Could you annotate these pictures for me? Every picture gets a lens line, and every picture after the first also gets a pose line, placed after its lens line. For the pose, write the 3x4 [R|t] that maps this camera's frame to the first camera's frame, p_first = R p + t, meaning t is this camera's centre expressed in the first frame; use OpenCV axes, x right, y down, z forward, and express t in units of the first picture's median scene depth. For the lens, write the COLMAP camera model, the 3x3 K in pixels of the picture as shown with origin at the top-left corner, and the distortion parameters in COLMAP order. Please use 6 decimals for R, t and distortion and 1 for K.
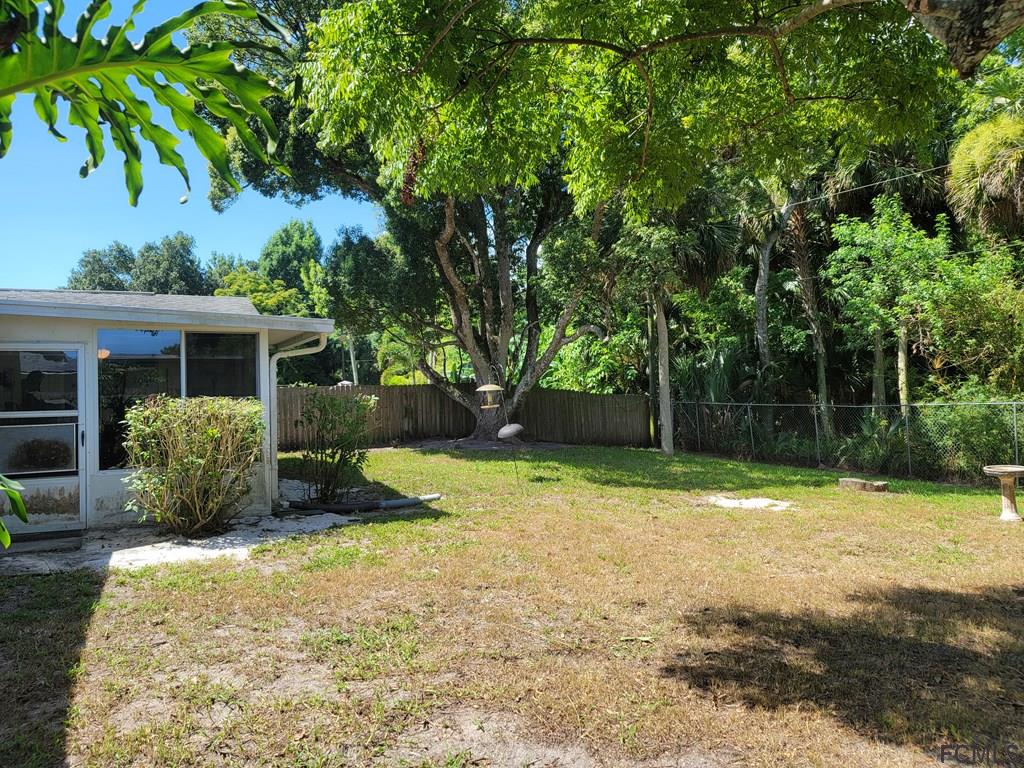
lens RADIAL K [[759.2, 0, 515.7], [0, 759.2, 373.3], [0, 0, 1]] dist [0.068359, -0.063188]
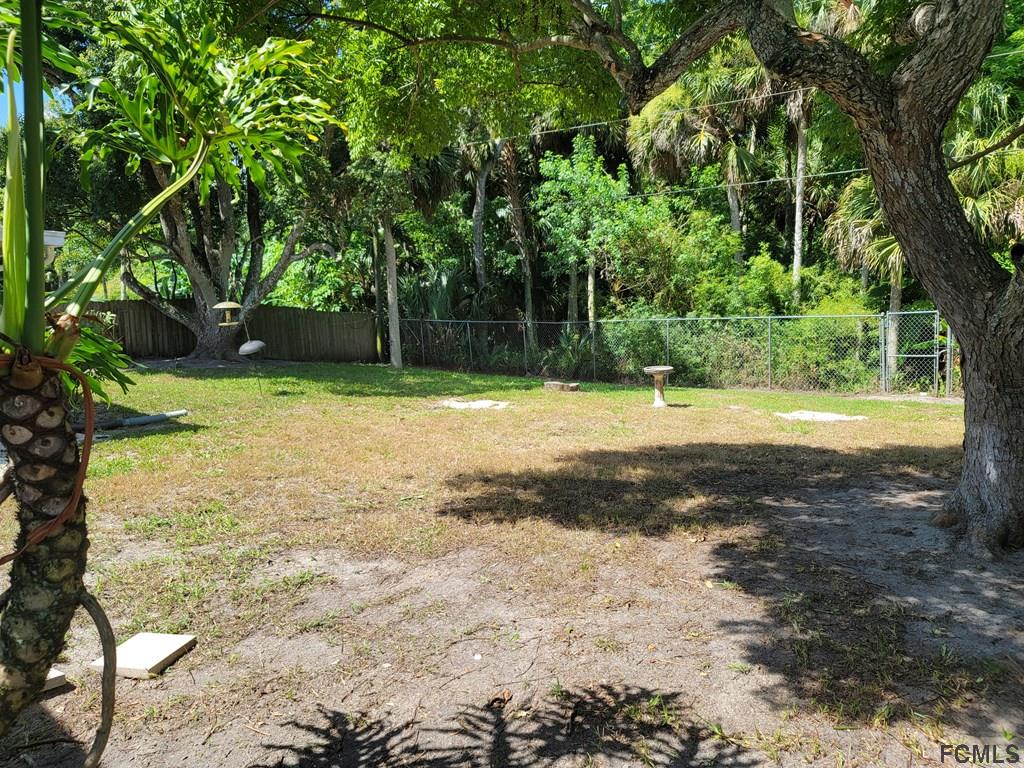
lens RADIAL K [[765.1, 0, 538.4], [0, 765.1, 391.7], [0, 0, 1]] dist [0.040909, -0.000585]
pose [[0.921125, -0.037609, 0.387445, -0.042014], [-0.013637, 0.991593, 0.128674, -0.003056], [-0.389027, -0.123808, 0.912869, -0.077946]]
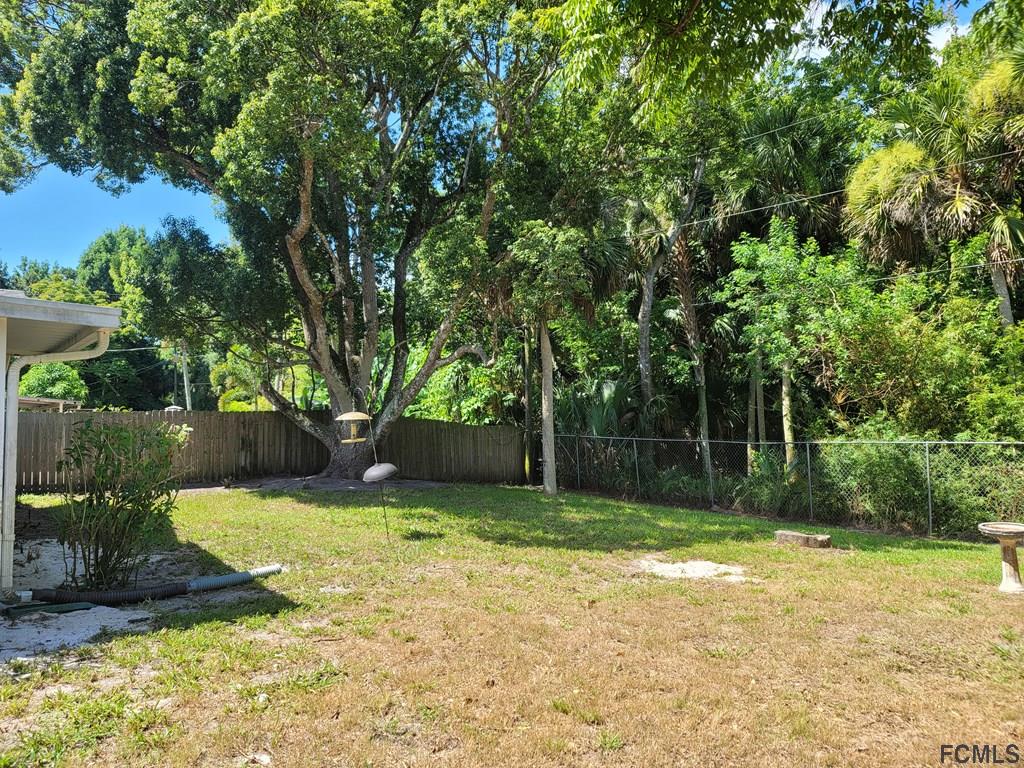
lens RADIAL K [[749.4, 0, 503.7], [0, 749.4, 371.5], [0, 0, 1]] dist [0.067701, -0.044503]
pose [[0.983625, 0.027282, 0.178151, -0.016602], [-0.019684, 0.998825, -0.044275, 0.003544], [-0.179149, 0.040043, 0.983007, 0.168011]]
